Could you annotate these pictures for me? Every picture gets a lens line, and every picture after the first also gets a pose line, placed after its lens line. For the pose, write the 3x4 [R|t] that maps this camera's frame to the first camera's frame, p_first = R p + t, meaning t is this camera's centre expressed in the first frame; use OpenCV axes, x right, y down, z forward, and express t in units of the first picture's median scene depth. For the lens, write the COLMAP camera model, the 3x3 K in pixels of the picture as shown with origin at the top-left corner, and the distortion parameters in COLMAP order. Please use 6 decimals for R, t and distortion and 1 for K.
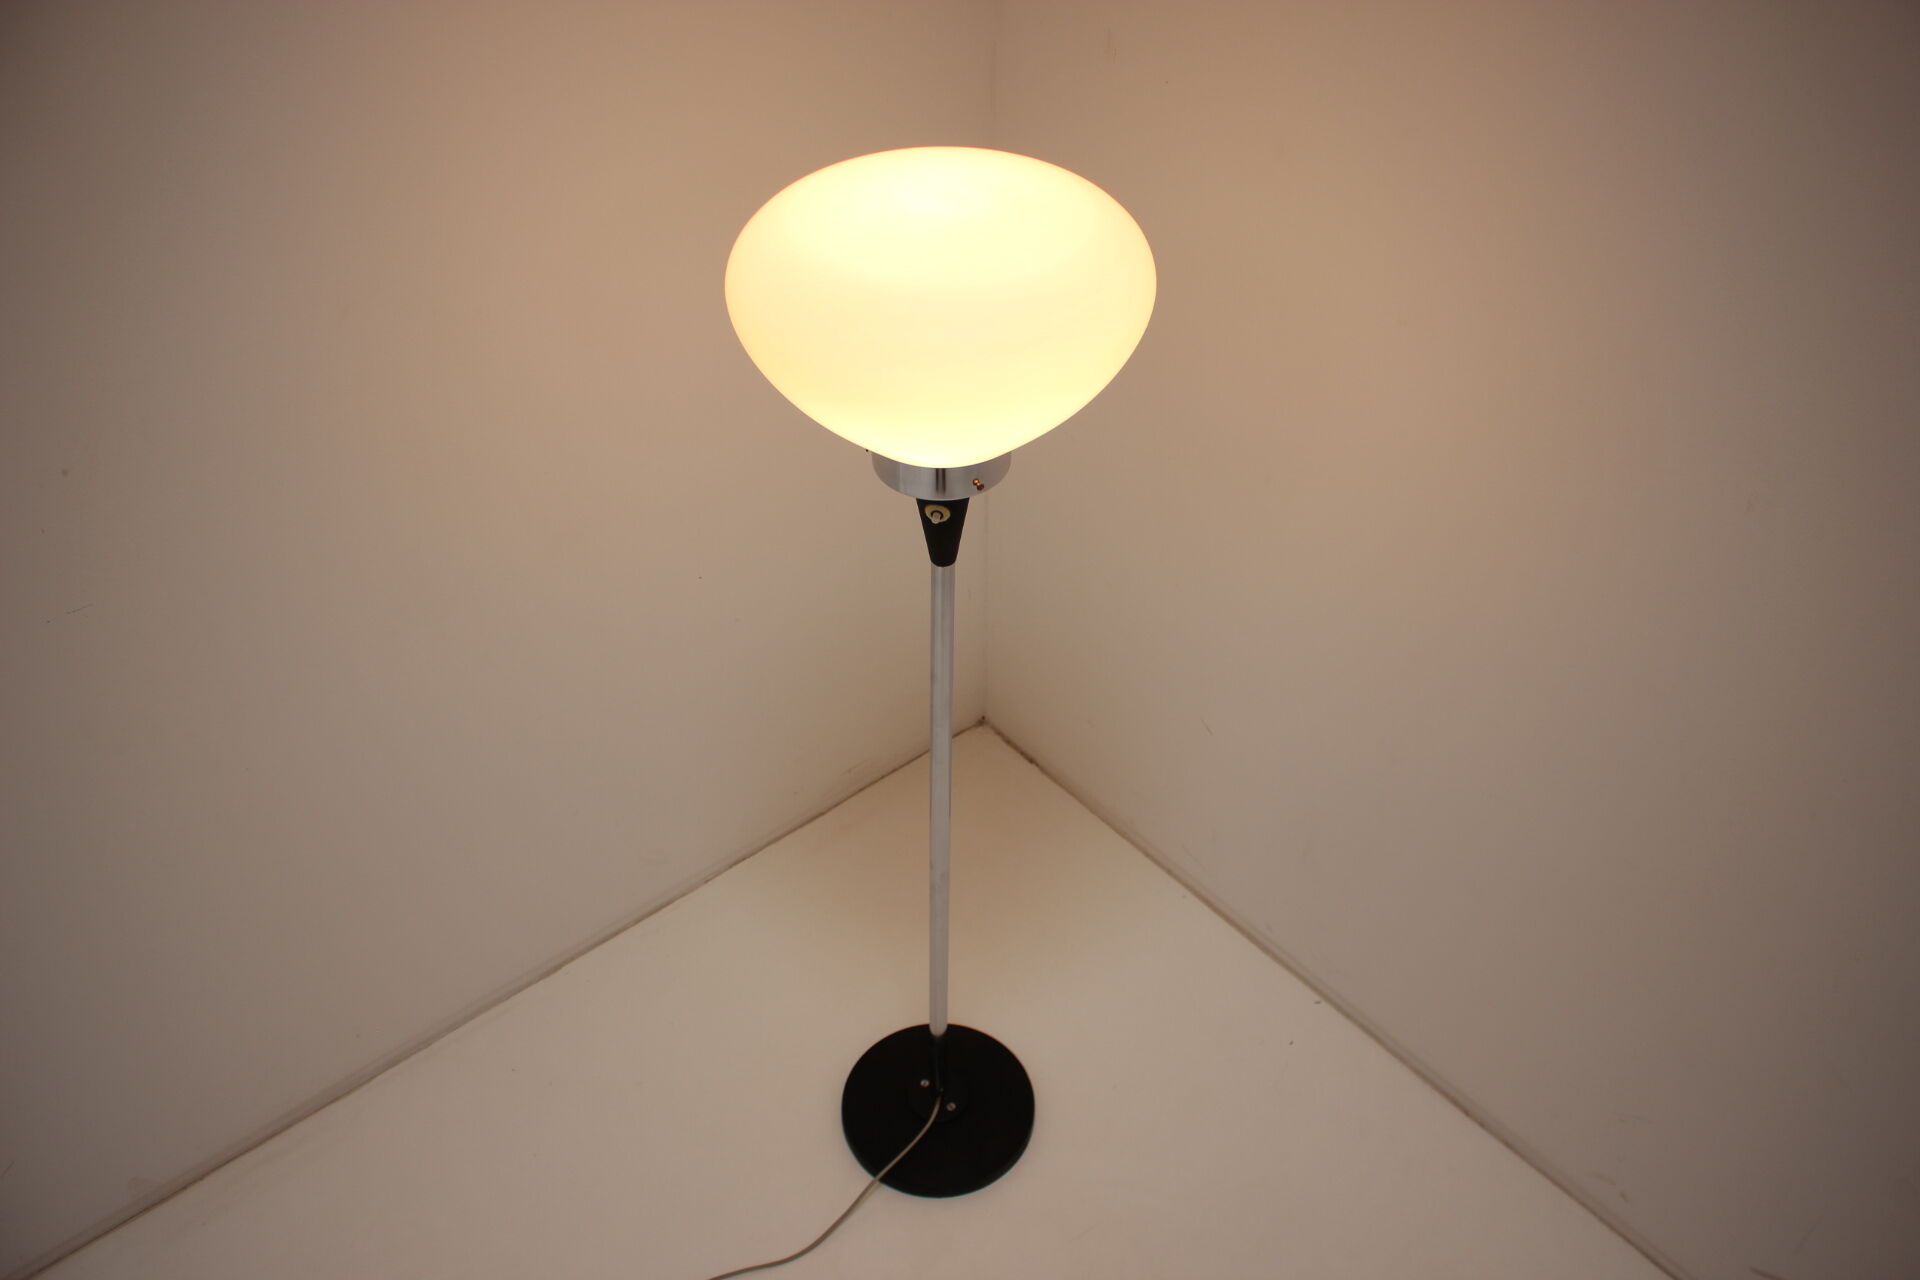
lens RADIAL K [[1684.7, 0, 955.7], [0, 1684.7, 634.9], [0, 0, 1]] dist [-0.056371, 0.045859]
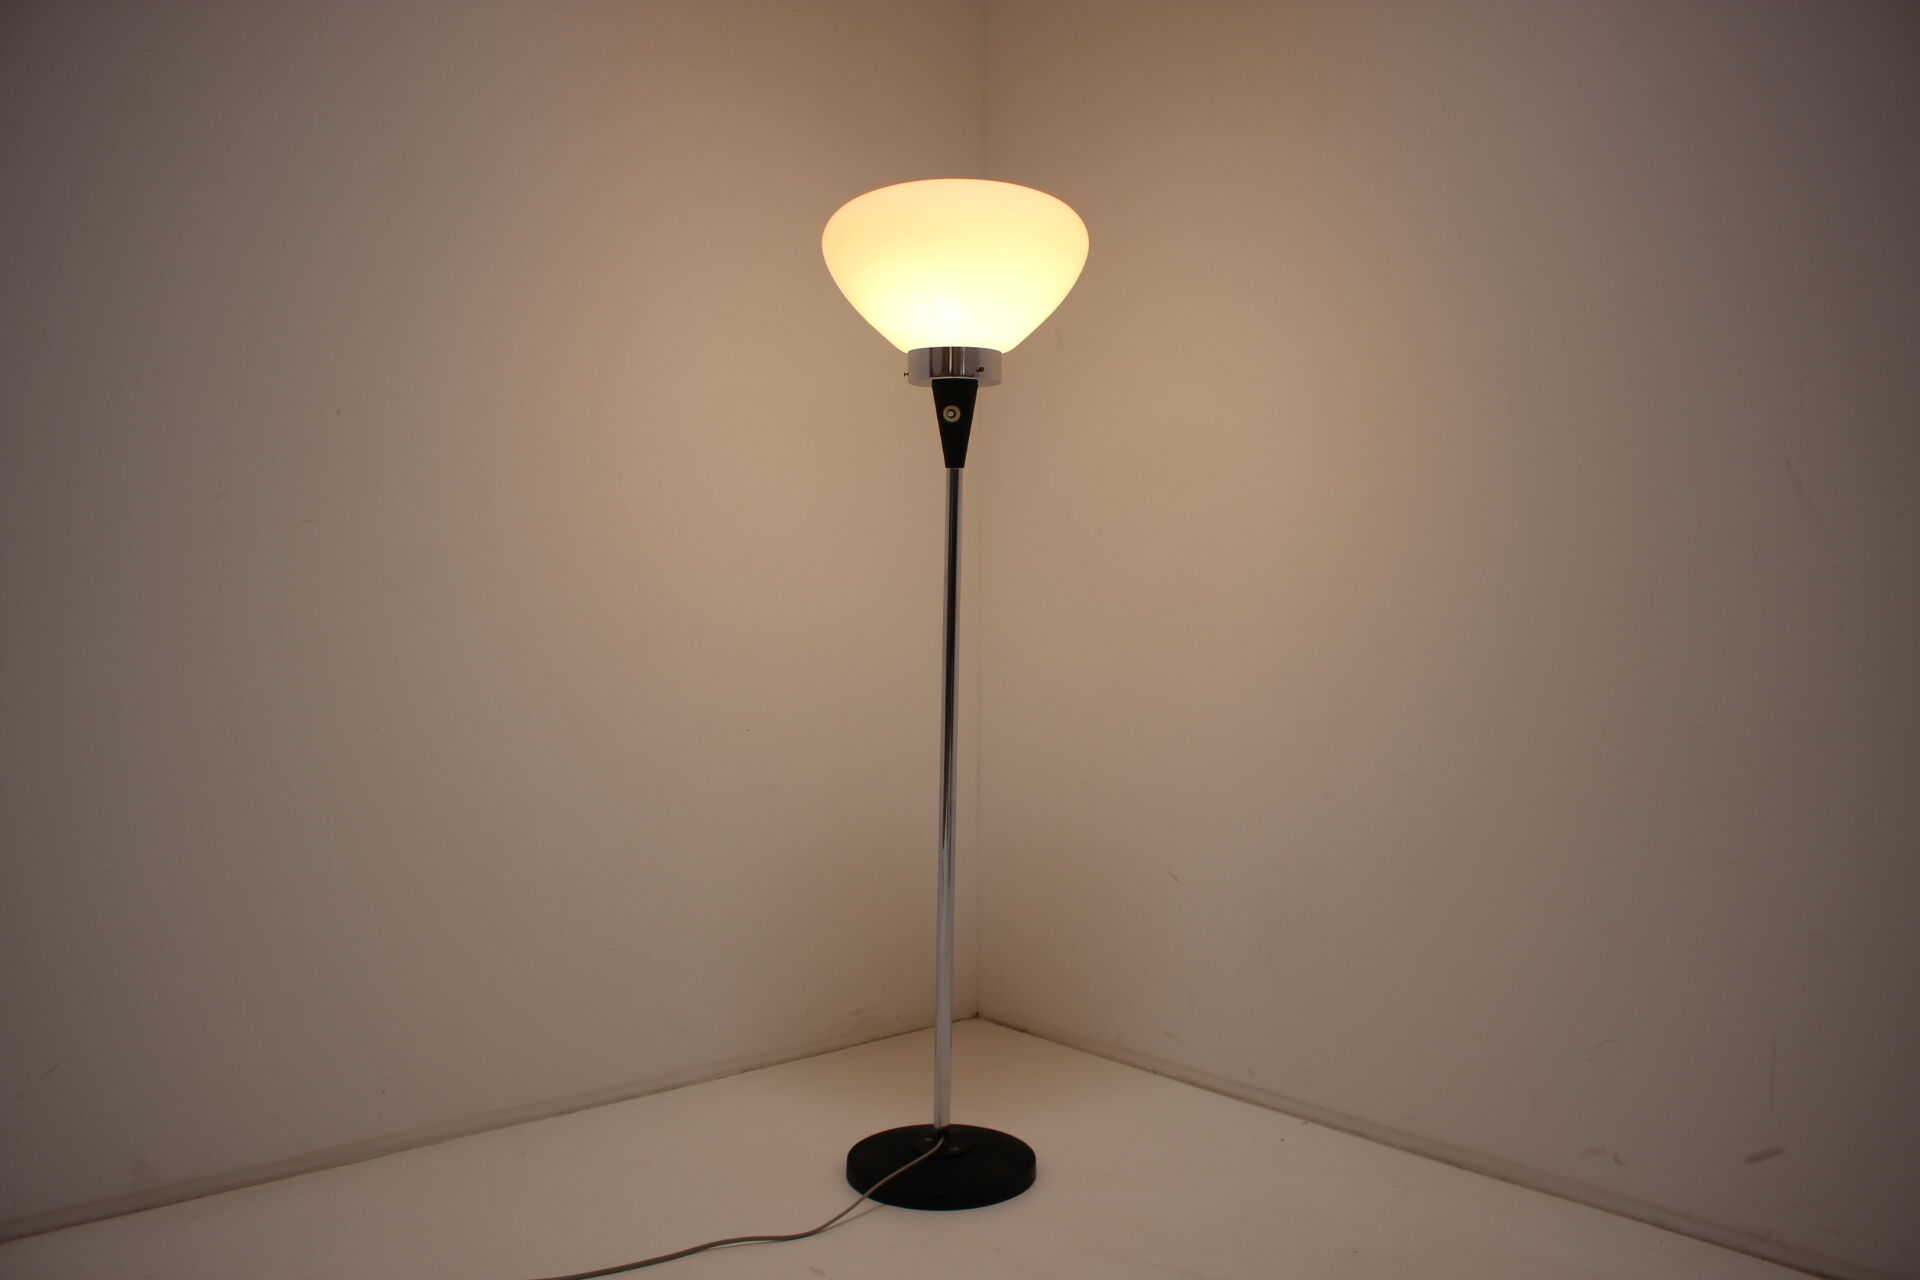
lens RADIAL K [[1684.7, 0, 954.7], [0, 1684.7, 635.8], [0, 0, 1]] dist [-0.056371, 0.045859]
pose [[0.999836, 0.007134, 0.016667, -0.021086], [0.005504, 0.756487, -0.653985, 0.682907], [-0.017274, 0.653969, 0.756324, 0.022925]]
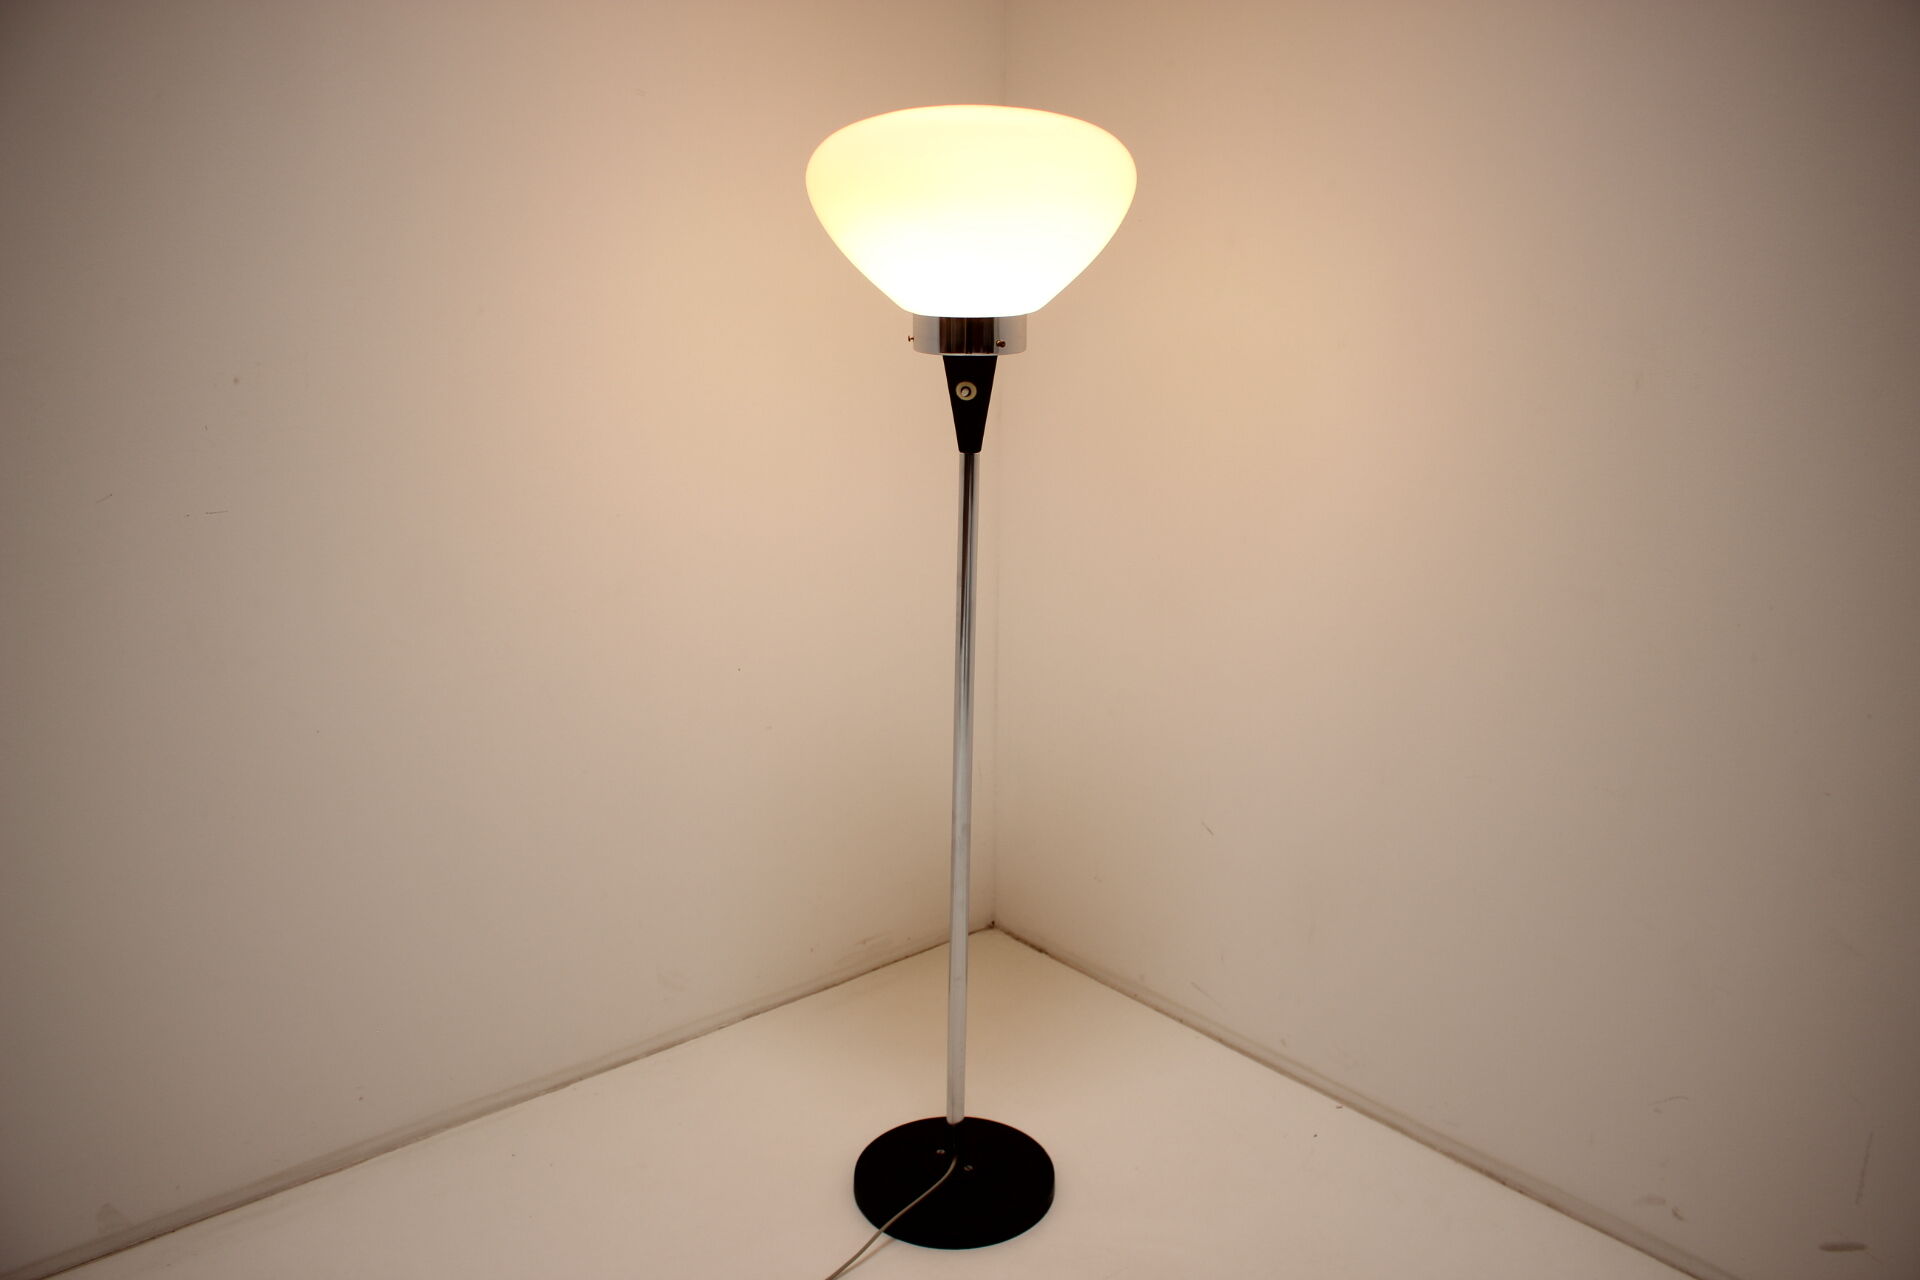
lens RADIAL K [[1684.7, 0, 956.8], [0, 1684.7, 637.4], [0, 0, 1]] dist [-0.056371, 0.045859]
pose [[0.999954, 0.005614, 0.007729, -0.017660], [-0.001545, 0.893487, -0.449086, 0.422228], [-0.009427, 0.449053, 0.893455, 0.004064]]
